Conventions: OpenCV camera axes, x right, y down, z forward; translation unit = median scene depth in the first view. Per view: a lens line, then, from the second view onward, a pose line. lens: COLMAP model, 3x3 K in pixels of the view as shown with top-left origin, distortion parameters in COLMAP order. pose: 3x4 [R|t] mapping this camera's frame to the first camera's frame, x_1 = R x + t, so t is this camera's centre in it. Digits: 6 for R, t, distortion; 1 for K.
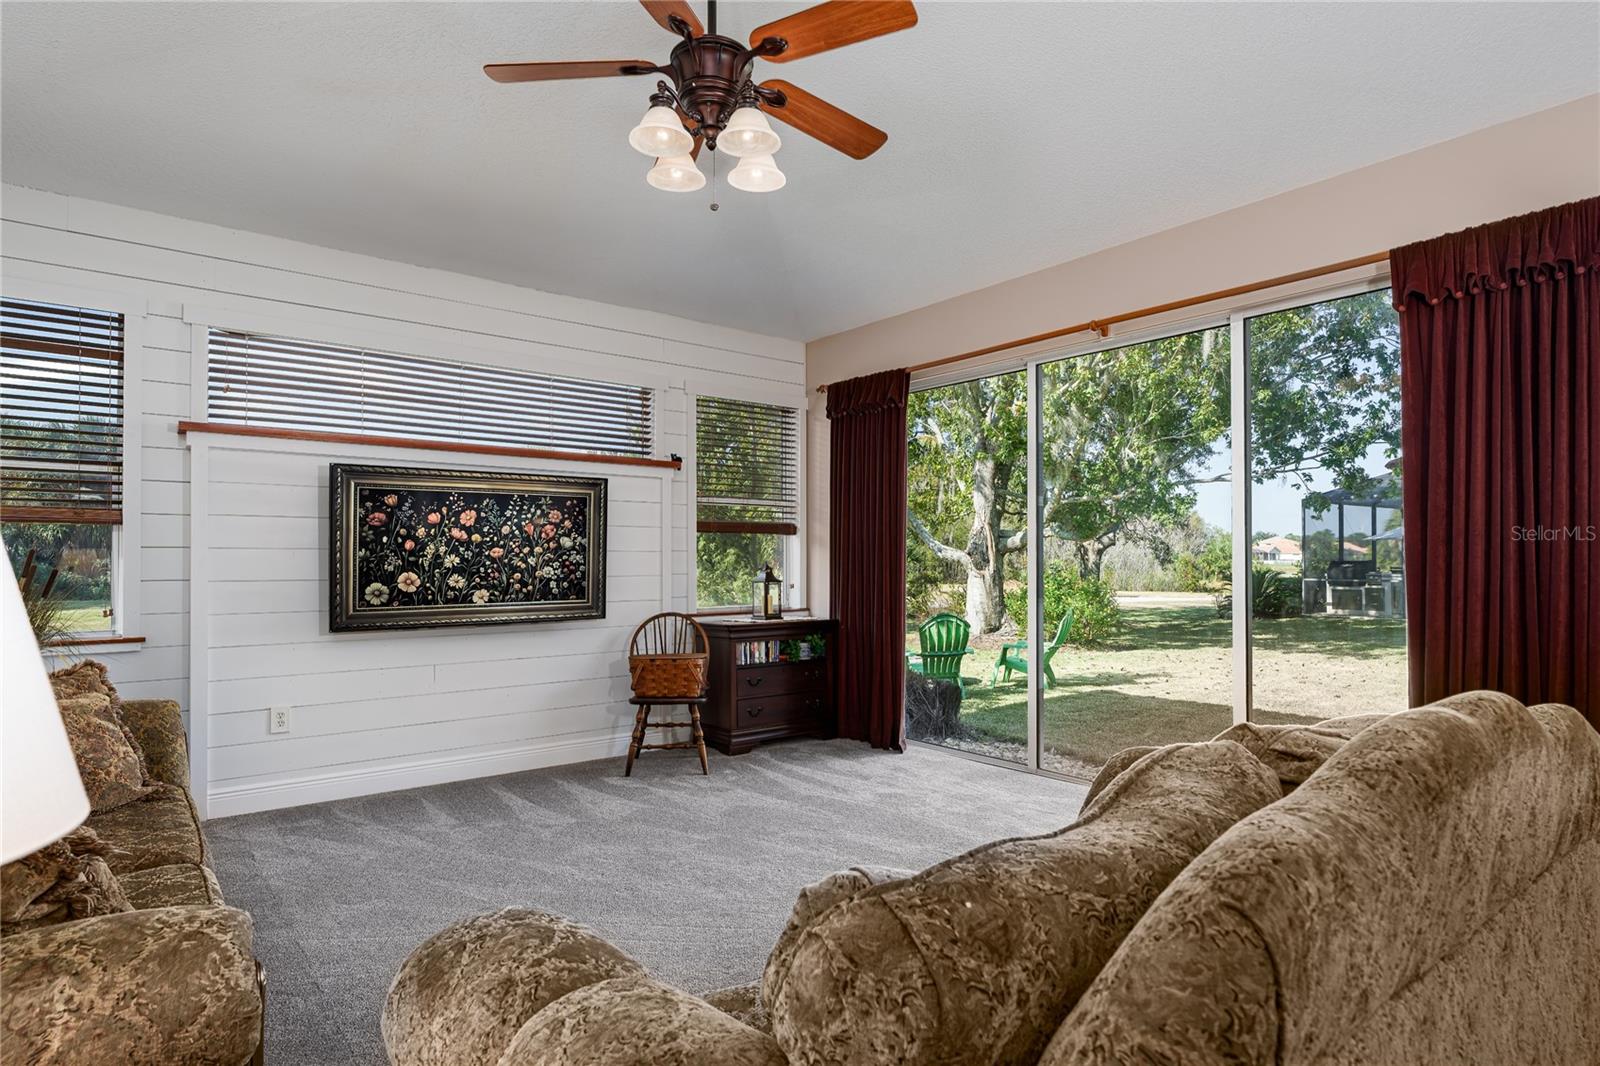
lens RADIAL K [[863.8, 0, 780.6], [0, 863.8, 557.2], [0, 0, 1]] dist [-0.000290, 0.001257]
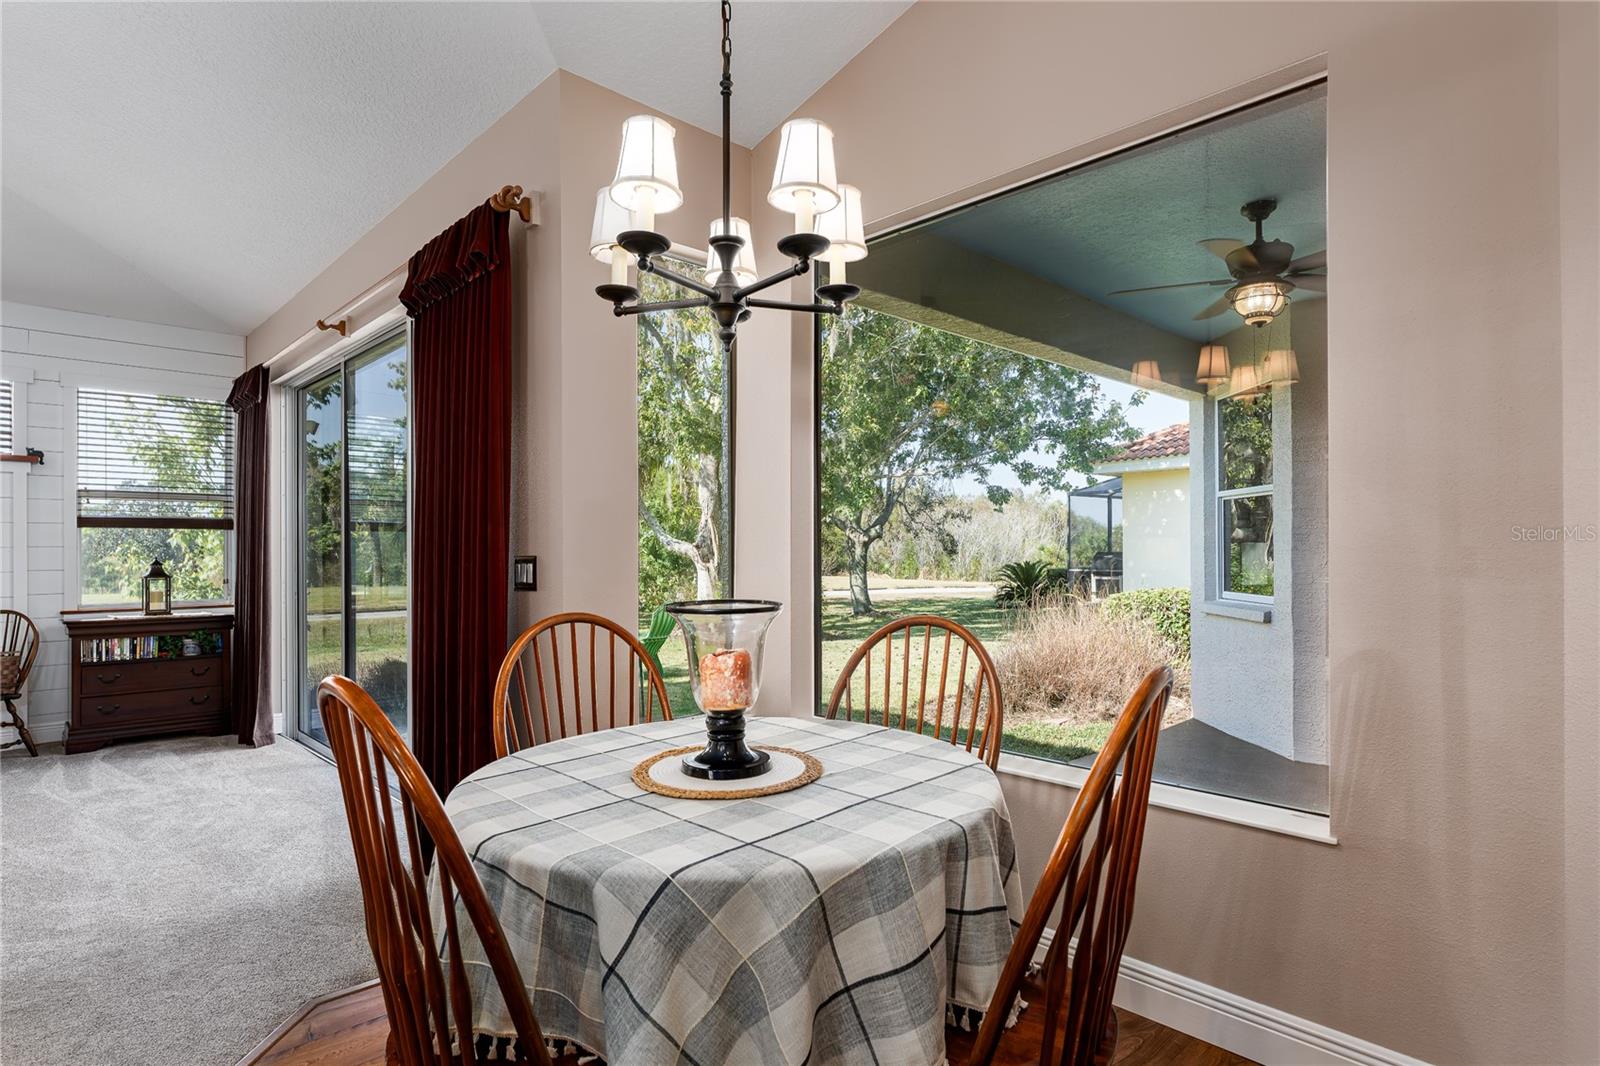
lens RADIAL K [[863.8, 0, 793.5], [0, 863.8, 543.3], [0, 0, 1]] dist [-0.000290, 0.001257]
pose [[0.996582, -0.003574, 0.082535, 0.756805], [0.004190, 0.999965, -0.007292, -0.000855], [-0.082506, 0.007613, 0.996562, -0.056044]]
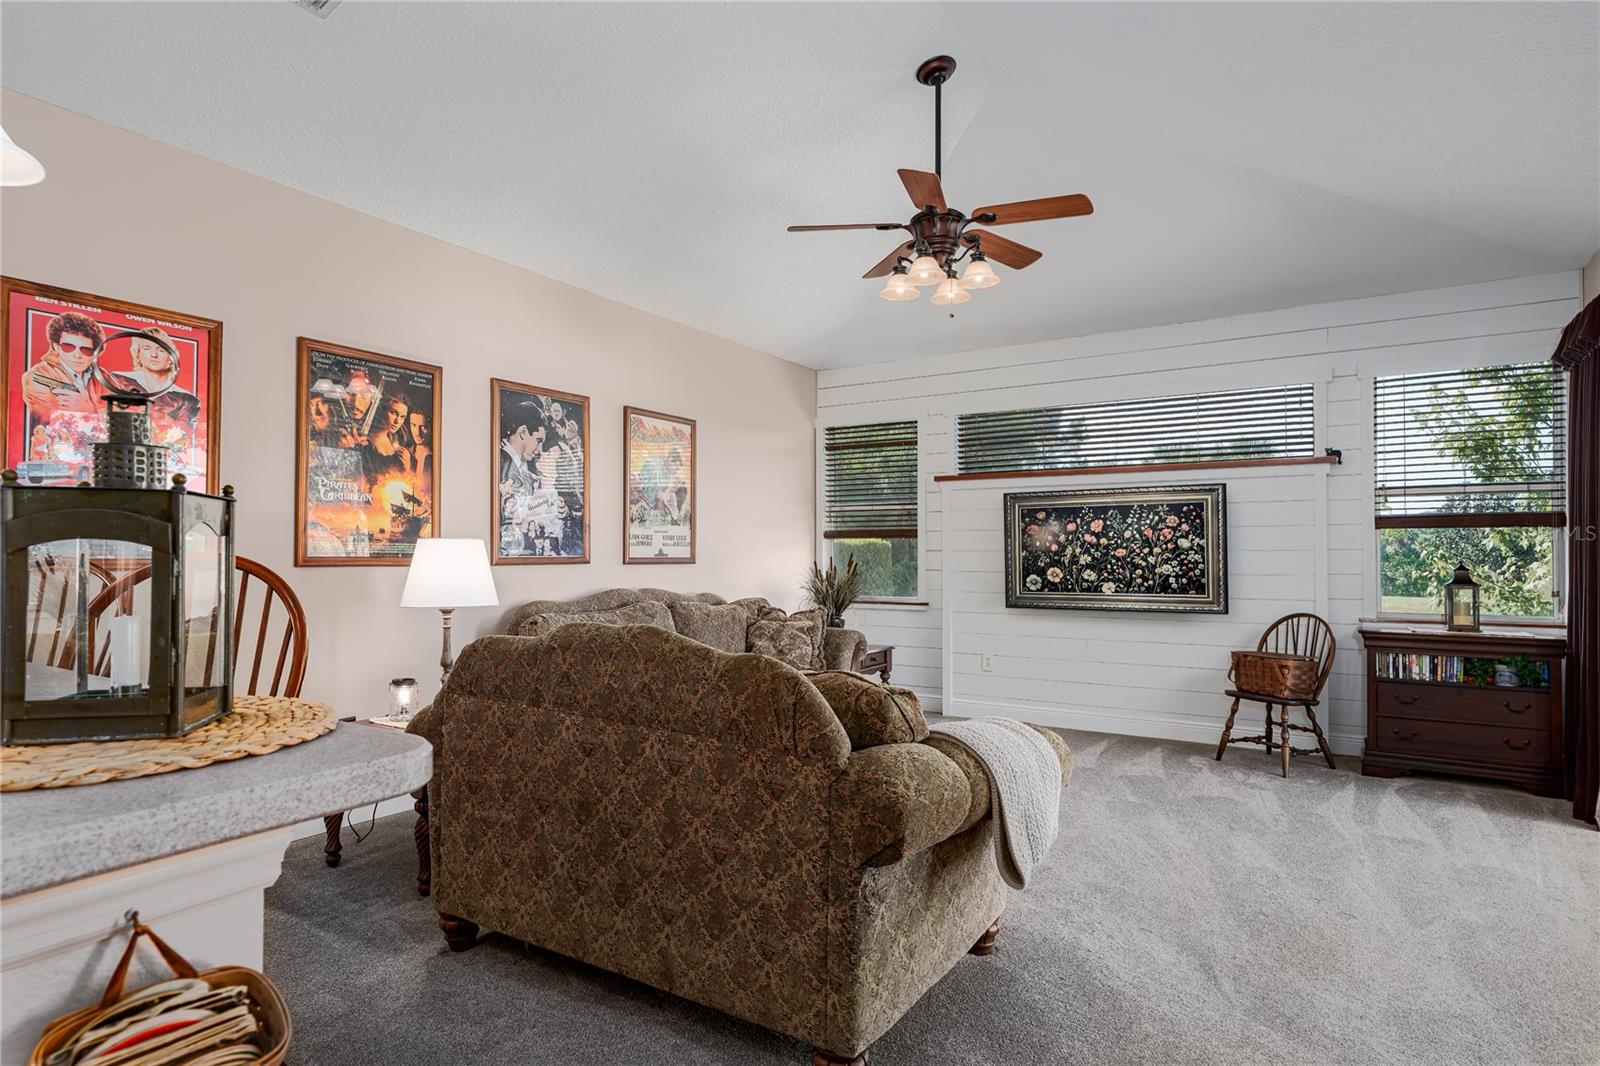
lens RADIAL K [[863.8, 0, 795.2], [0, 863.8, 548.0], [0, 0, 1]] dist [-0.000290, 0.001257]
pose [[0.330478, -0.009899, -0.943762, 0.665610], [-0.000714, 0.999942, -0.010739, 0.001382], [0.943813, 0.004223, 0.330452, 0.150051]]
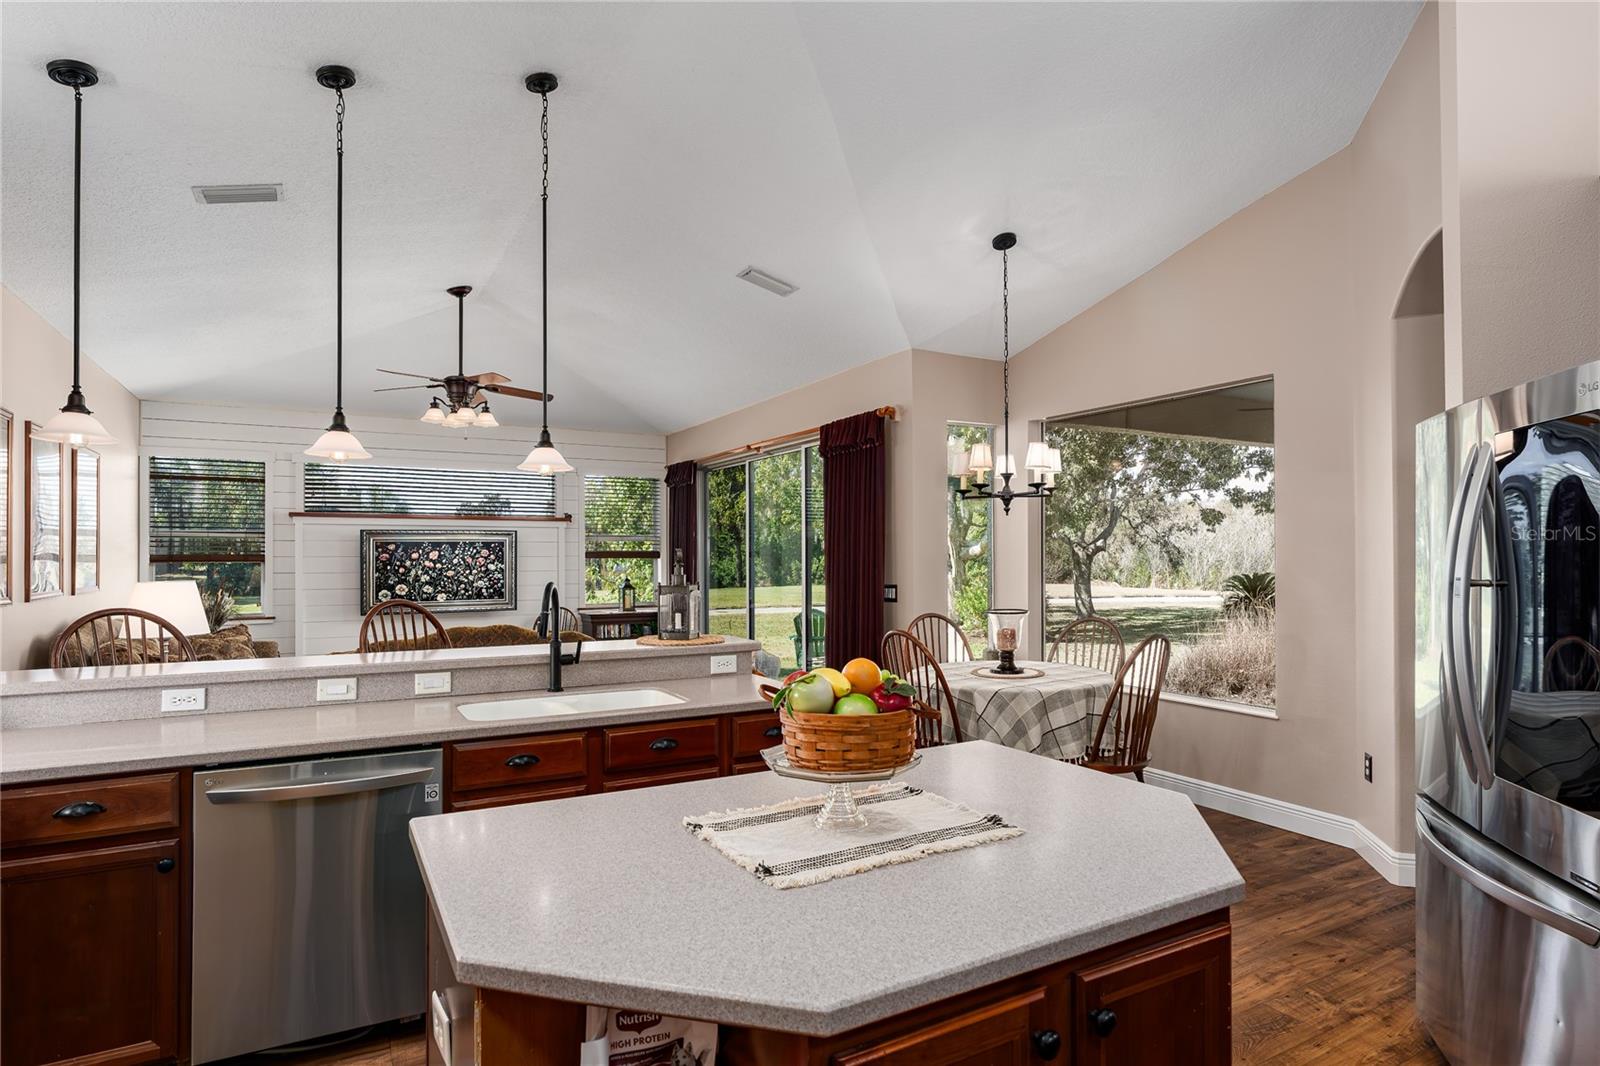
lens RADIAL K [[863.8, 0, 784.7], [0, 863.8, 551.6], [0, 0, 1]] dist [-0.000290, 0.001257]
pose [[0.983668, -0.005312, -0.179913, 0.689769], [0.004652, 0.999981, -0.004087, -0.040293], [0.179932, 0.003183, 0.983674, -0.671574]]
